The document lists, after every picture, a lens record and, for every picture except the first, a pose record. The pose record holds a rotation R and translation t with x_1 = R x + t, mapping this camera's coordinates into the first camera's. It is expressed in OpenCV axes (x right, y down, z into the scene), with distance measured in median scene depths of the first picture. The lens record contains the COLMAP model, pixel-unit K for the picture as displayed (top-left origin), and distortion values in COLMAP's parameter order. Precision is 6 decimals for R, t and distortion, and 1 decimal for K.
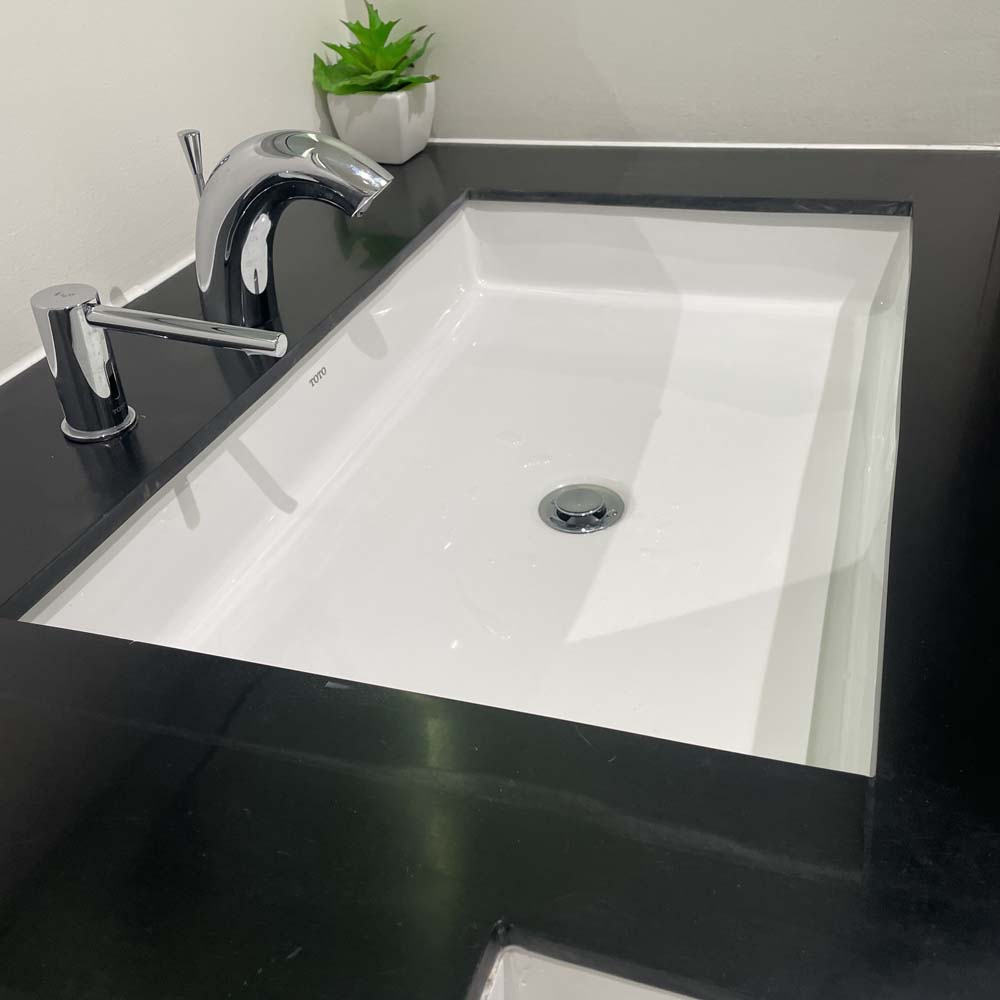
lens RADIAL K [[1058.3, 0, 500.0], [0, 1058.3, 500.0], [0, 0, 1]] dist [0.021597, 0.028517]
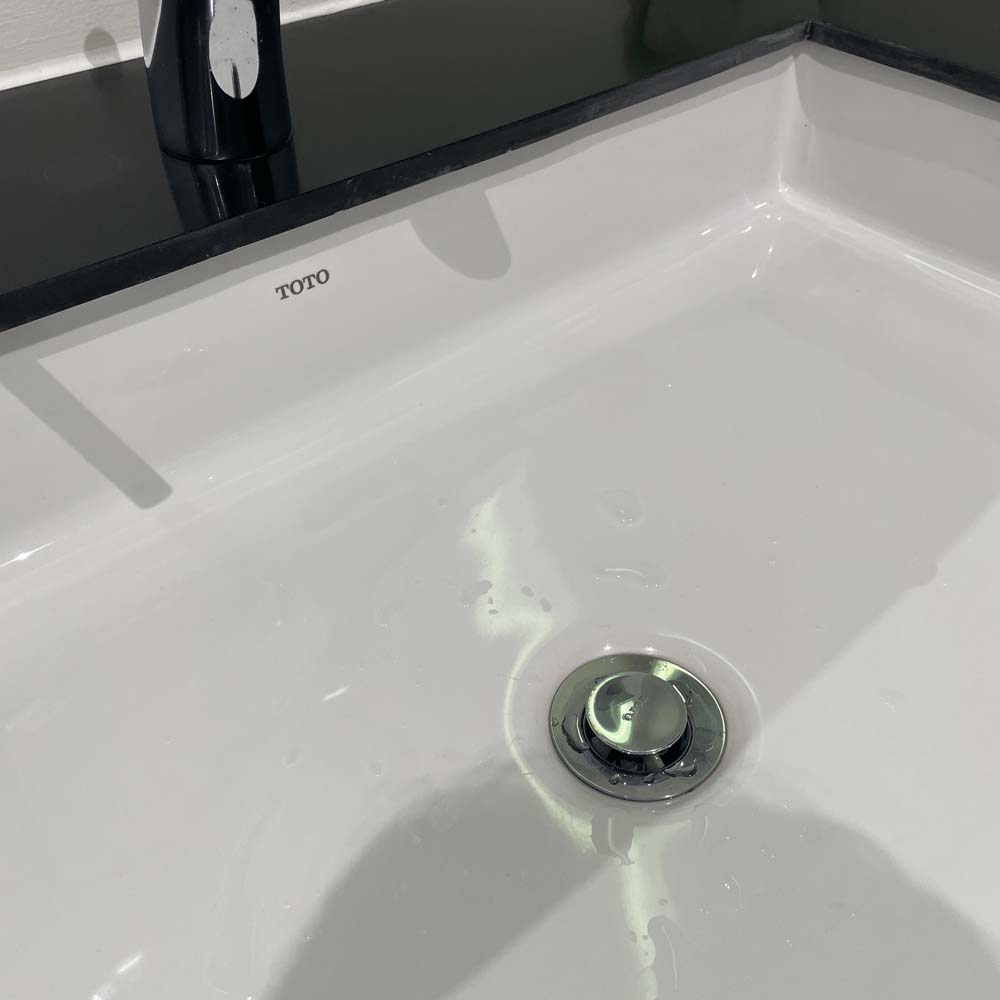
lens RADIAL K [[1023.5, 0, 510.8], [0, 1023.5, 518.0], [0, 0, 1]] dist [0.008441, -0.017125]
pose [[0.859908, 0.399813, -0.317344, 0.110555], [-0.334428, 0.910957, 0.241487, -0.135964], [0.385636, -0.101527, 0.917048, 0.432499]]
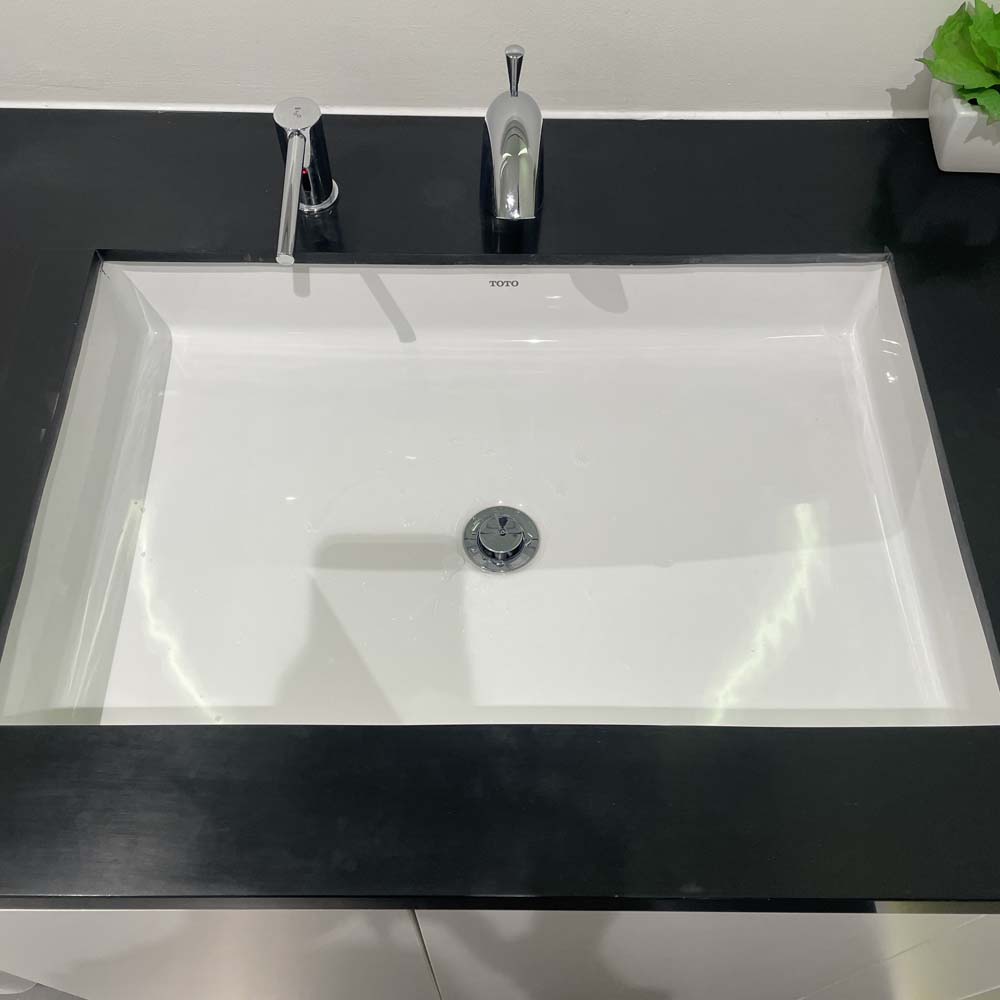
lens RADIAL K [[1015.6, 0, 500.0], [0, 1015.6, 500.0], [0, 0, 1]] dist [0.033181, -0.019485]
pose [[0.321060, 0.842198, -0.433155, 0.403499], [-0.544748, 0.538360, 0.642976, -0.558597], [0.774706, 0.029527, 0.631632, 0.242976]]
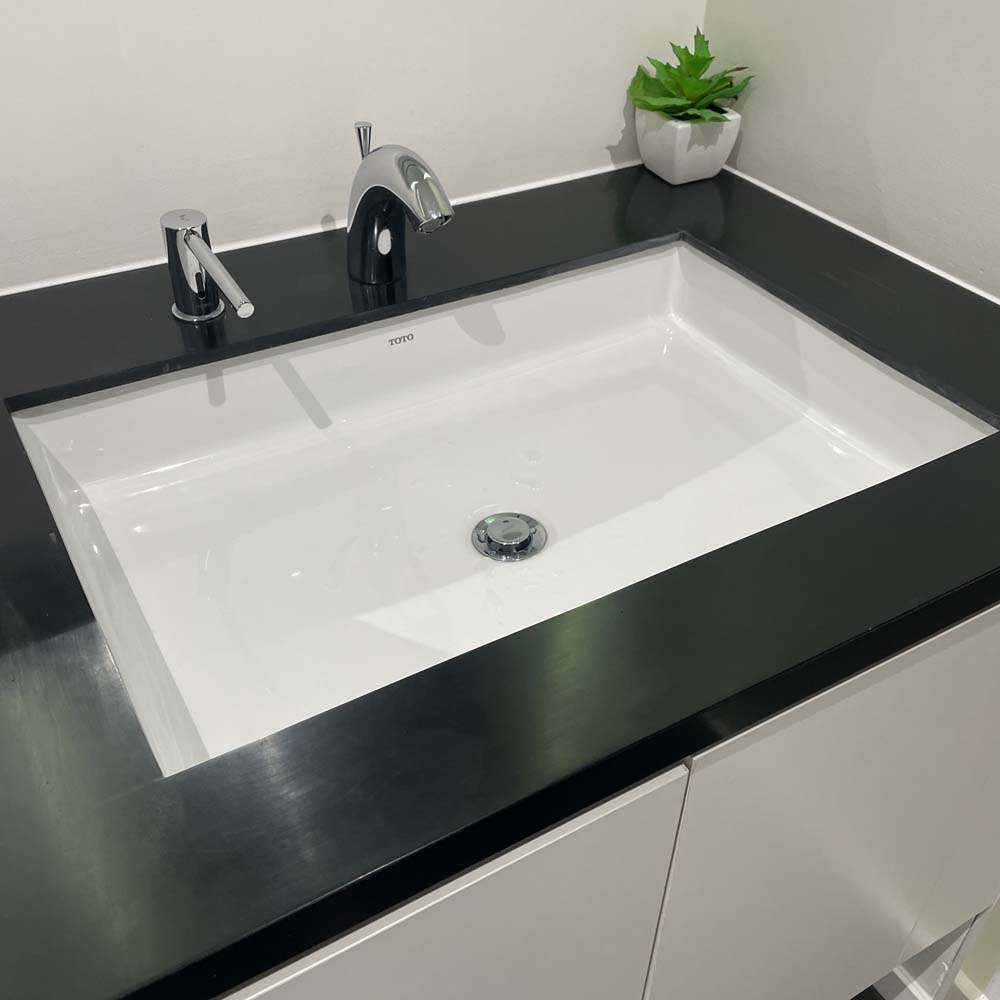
lens RADIAL K [[1015.6, 0, 500.0], [0, 1015.6, 500.0], [0, 0, 1]] dist [0.033181, -0.019485]
pose [[0.751081, 0.470562, -0.463086, 0.441702], [-0.416295, 0.881960, 0.221007, -0.209028], [0.512421, 0.026786, 0.858316, 0.035884]]
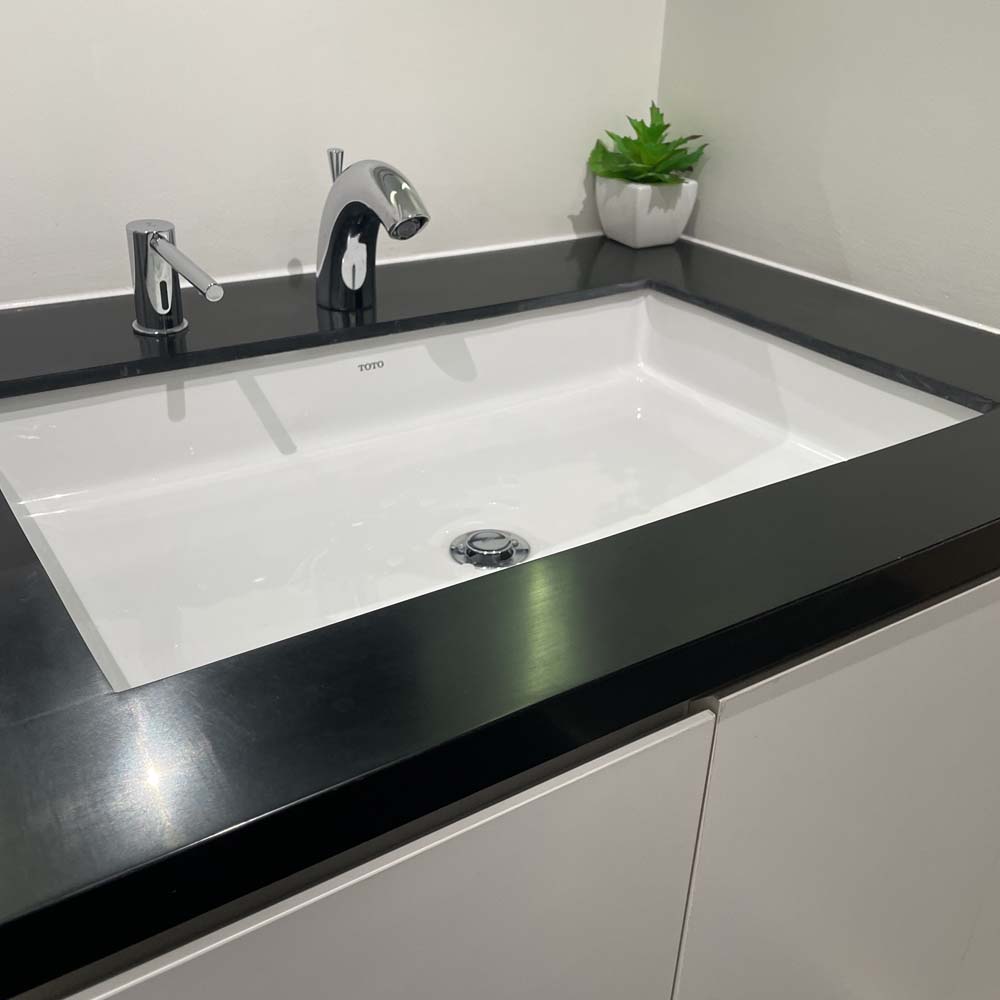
lens RADIAL K [[1015.6, 0, 500.0], [0, 1015.6, 500.0], [0, 0, 1]] dist [0.033181, -0.019485]
pose [[0.784987, 0.365274, -0.500370, 0.458705], [-0.409086, 0.912177, 0.024118, -0.052249], [0.465235, 0.185762, 0.865476, 0.079864]]
